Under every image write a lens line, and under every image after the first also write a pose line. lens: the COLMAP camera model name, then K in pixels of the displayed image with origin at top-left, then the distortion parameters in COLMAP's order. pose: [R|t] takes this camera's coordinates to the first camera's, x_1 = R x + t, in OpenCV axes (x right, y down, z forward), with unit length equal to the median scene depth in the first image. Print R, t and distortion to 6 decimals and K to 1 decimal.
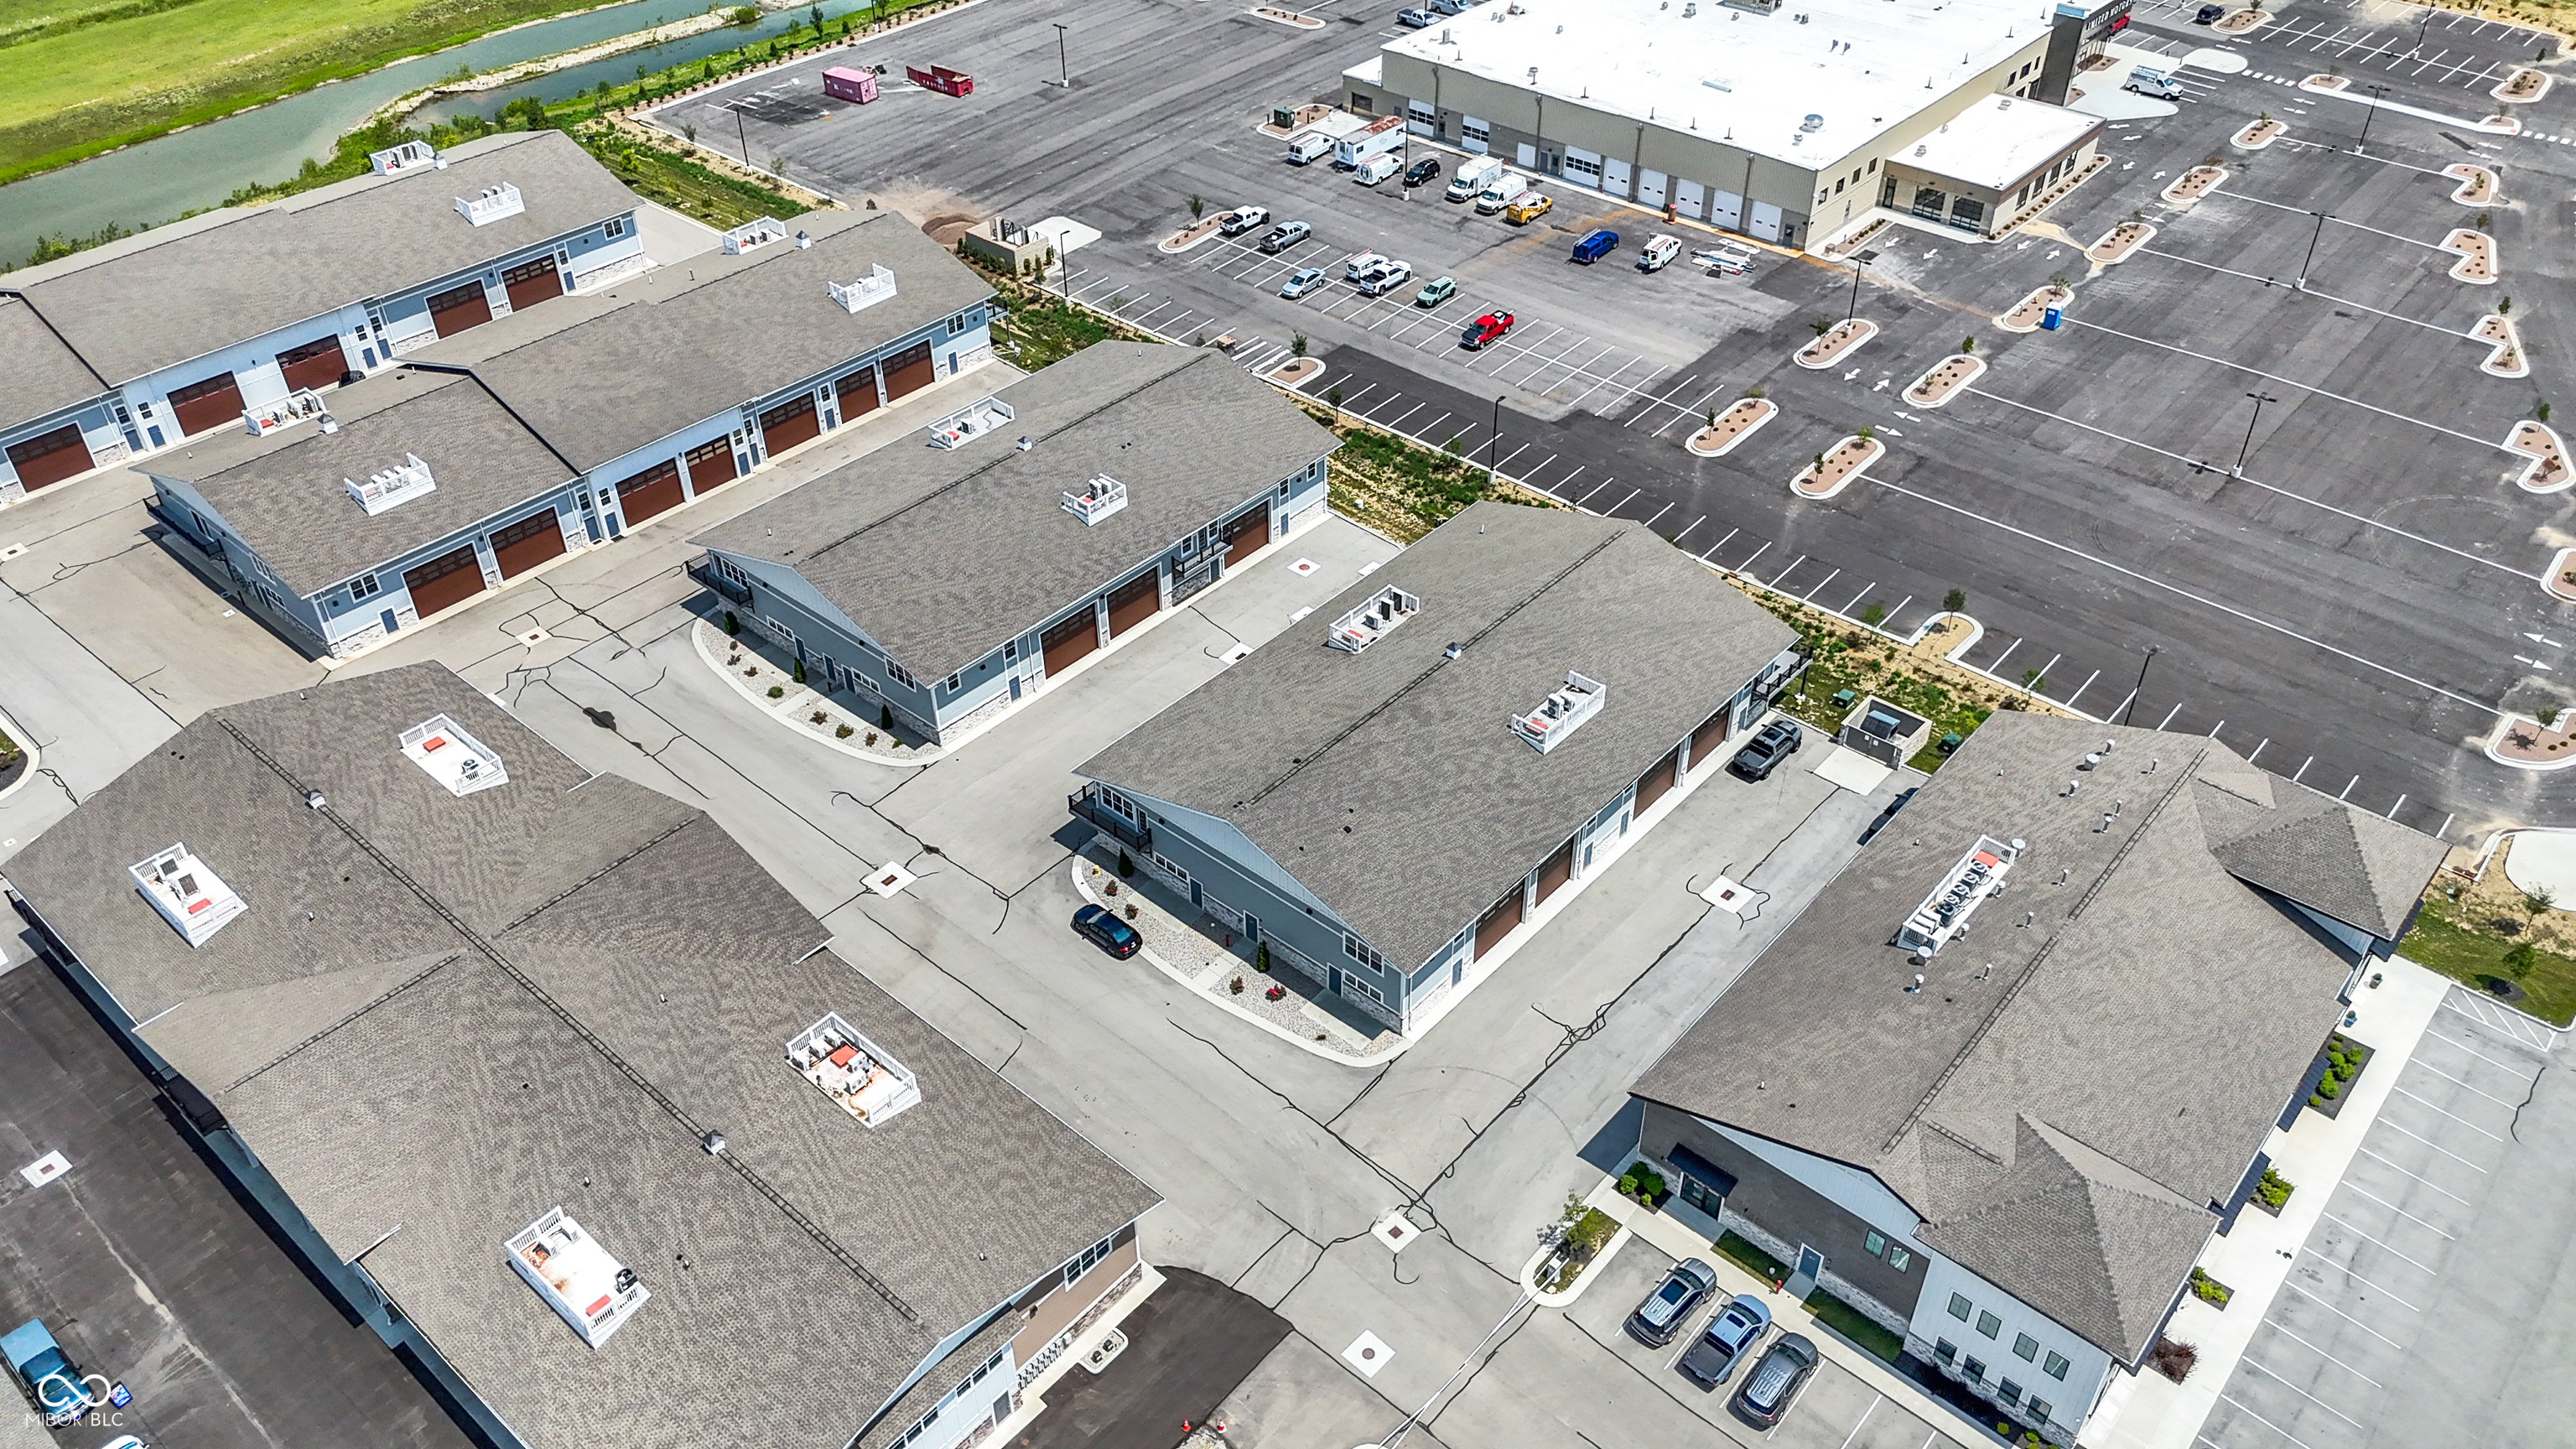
lens RADIAL K [[1912.1, 0, 1299.6], [0, 1912.1, 728.4], [0, 0, 1]] dist [0.070018, -0.070926]
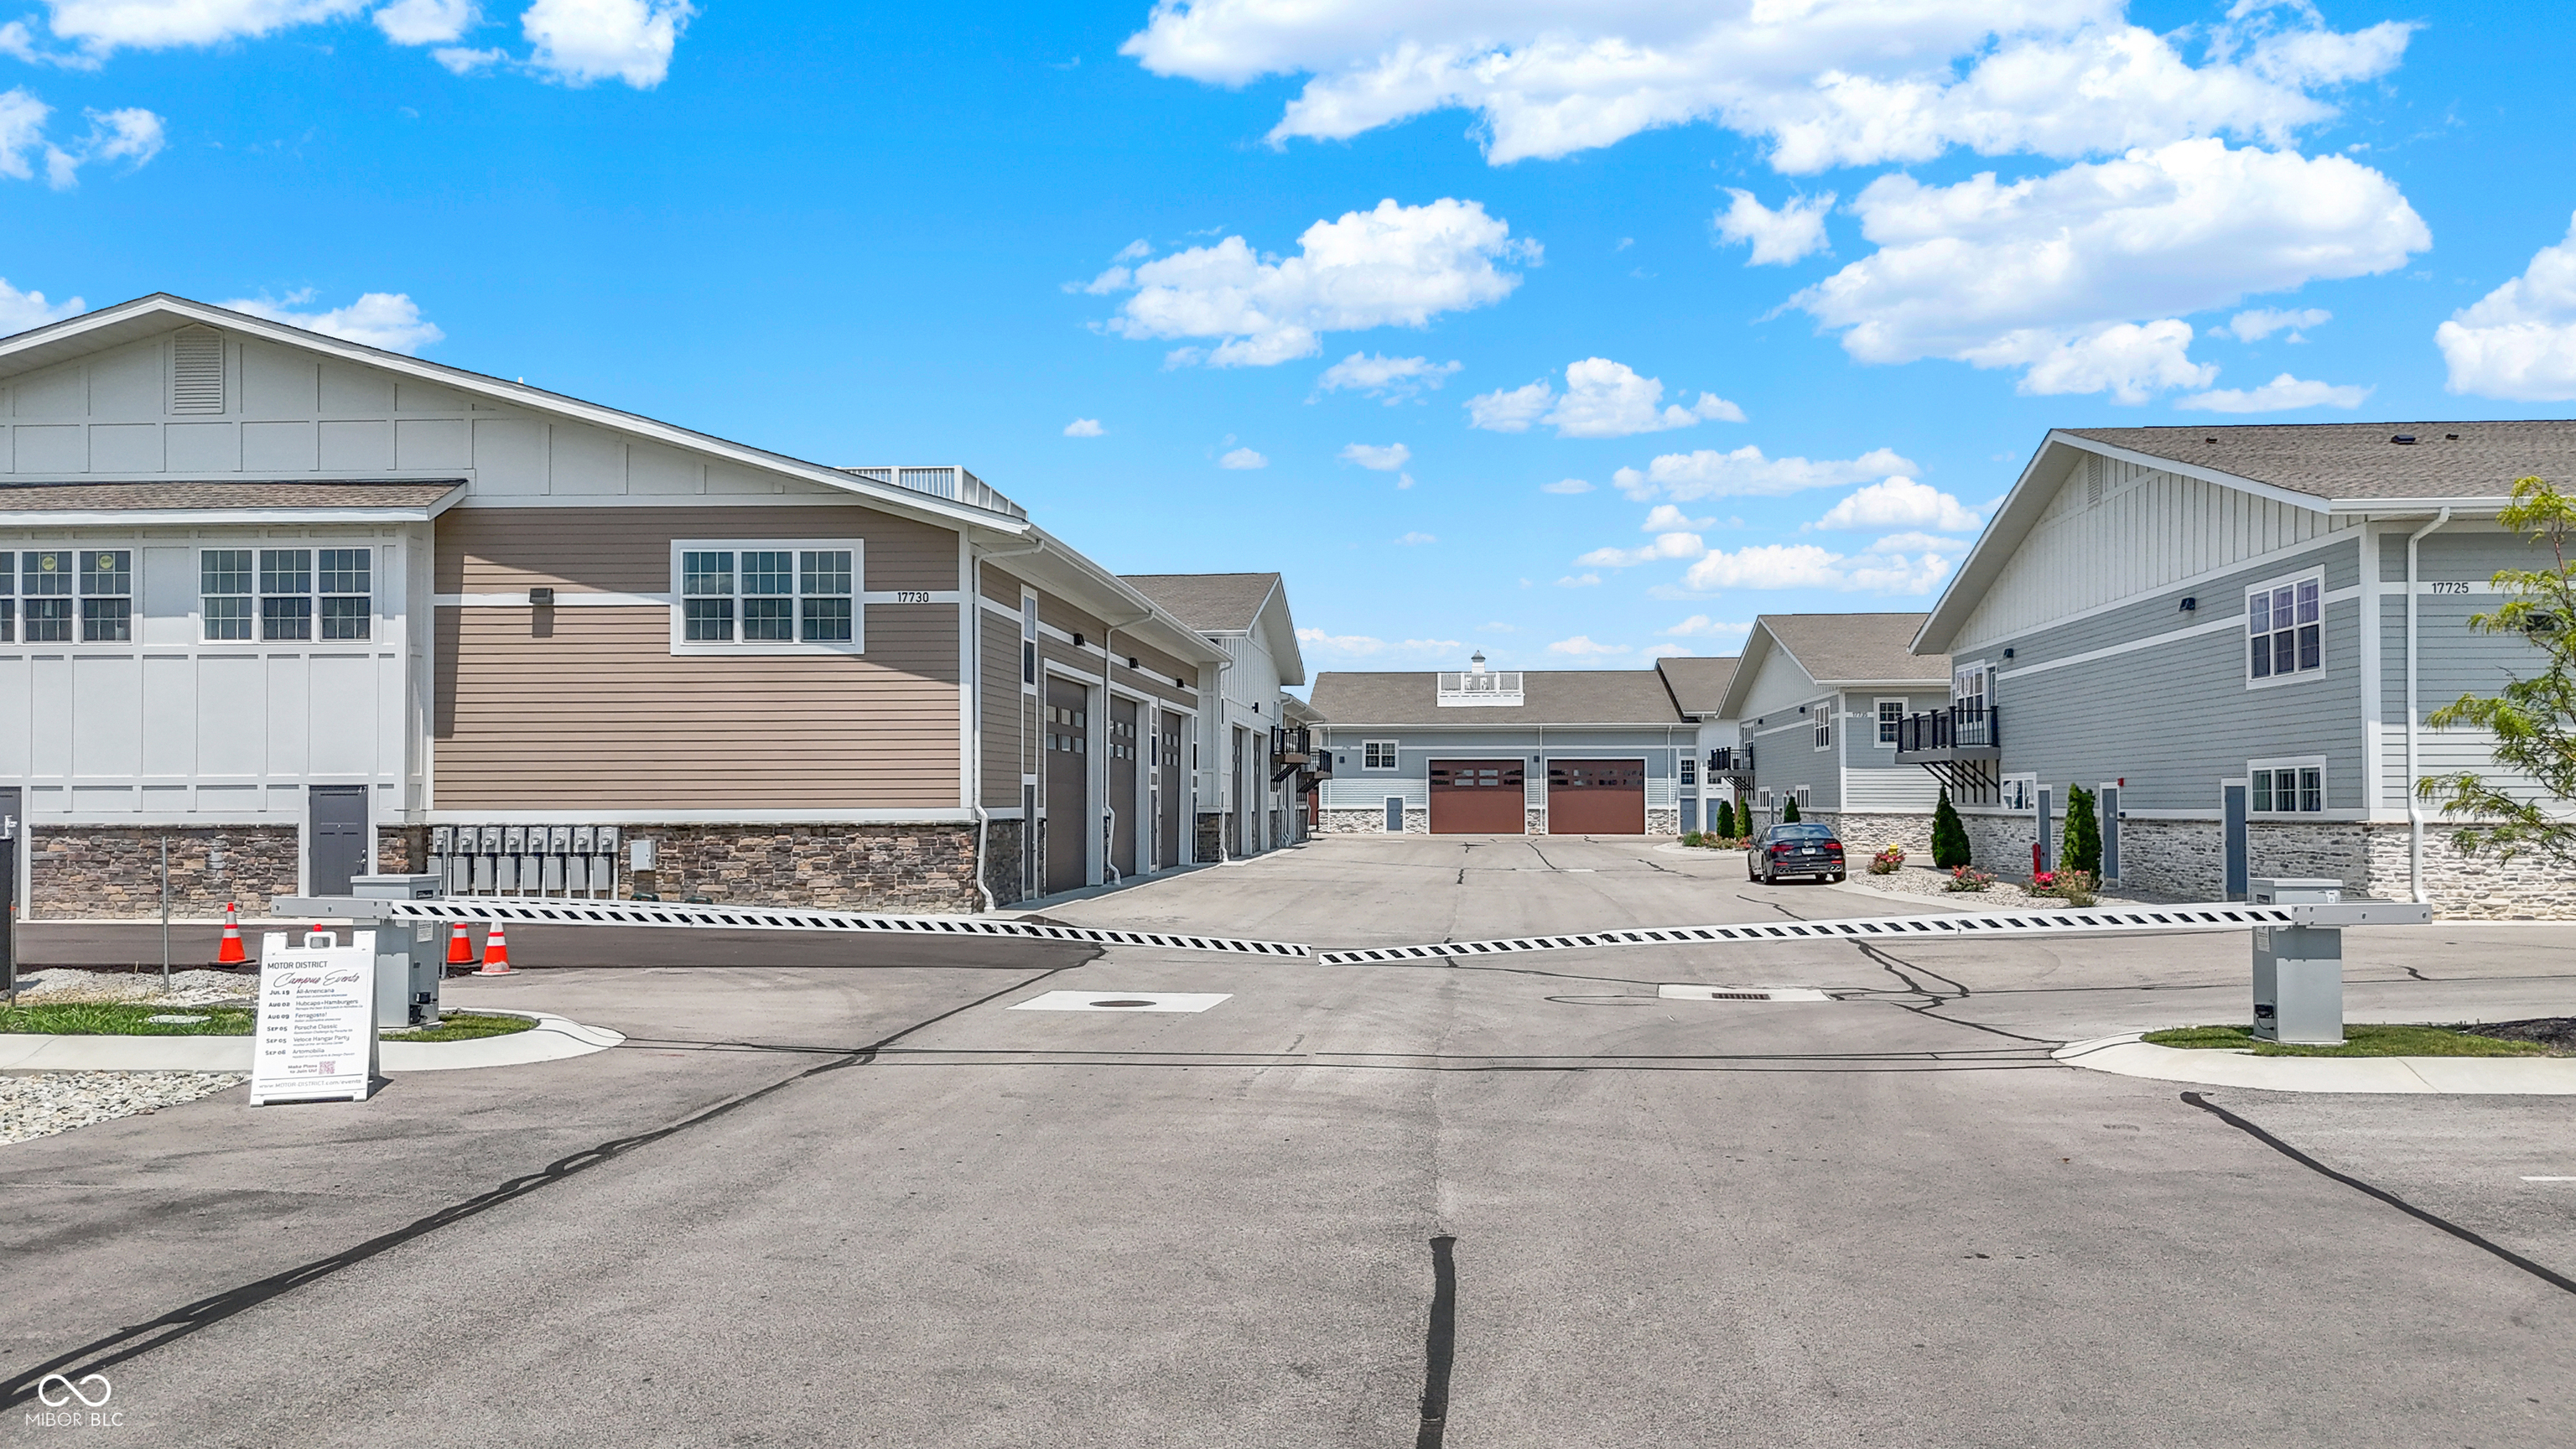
lens RADIAL K [[1935.6, 0, 1332.4], [0, 1935.6, 787.0], [0, 0, 1]] dist [0.049440, -0.007443]
pose [[0.607060, -0.003751, -0.794647, 0.142259], [-0.495396, 0.780101, -0.382133, 0.250842], [0.621338, 0.625642, 0.471710, 0.606178]]
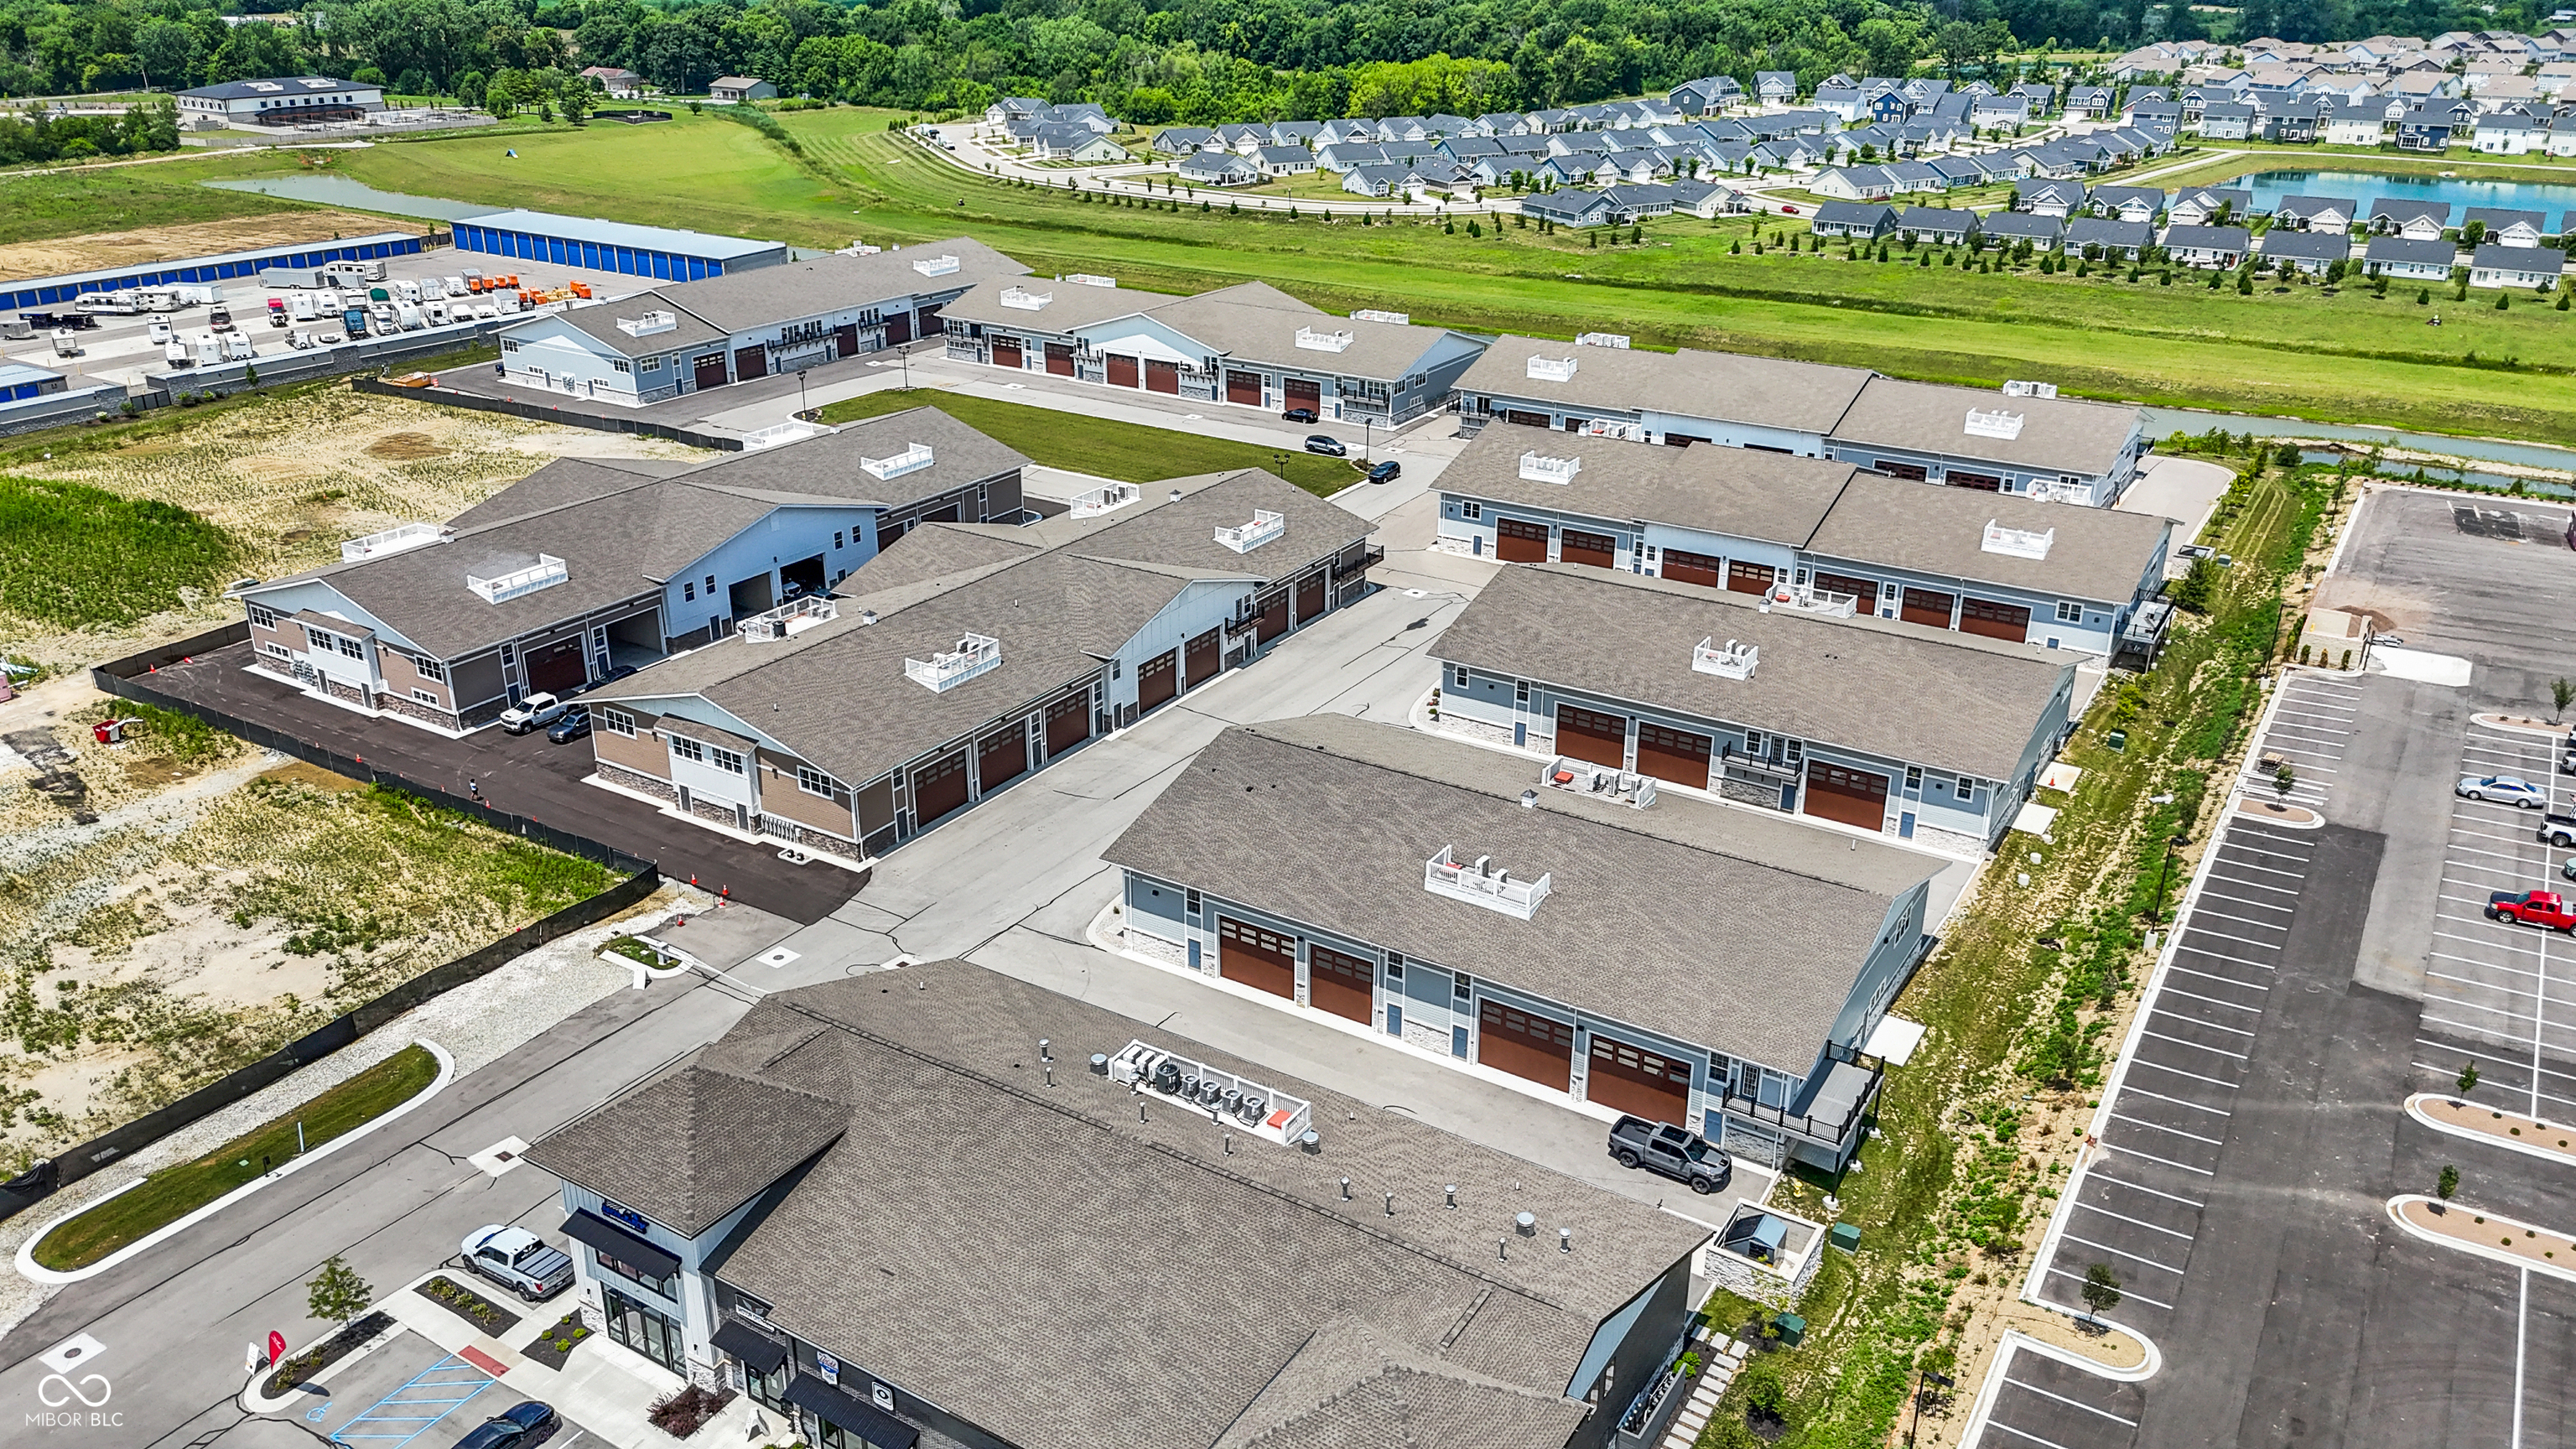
lens RADIAL K [[1916.7, 0, 1288.0], [0, 1916.7, 724.5], [0, 0, 1]] dist [0.084519, -0.097859]
pose [[0.153379, 0.386781, -0.909327, 0.767132], [-0.617077, 0.756226, 0.217575, -0.170077], [0.771810, 0.527753, 0.354662, 0.494482]]
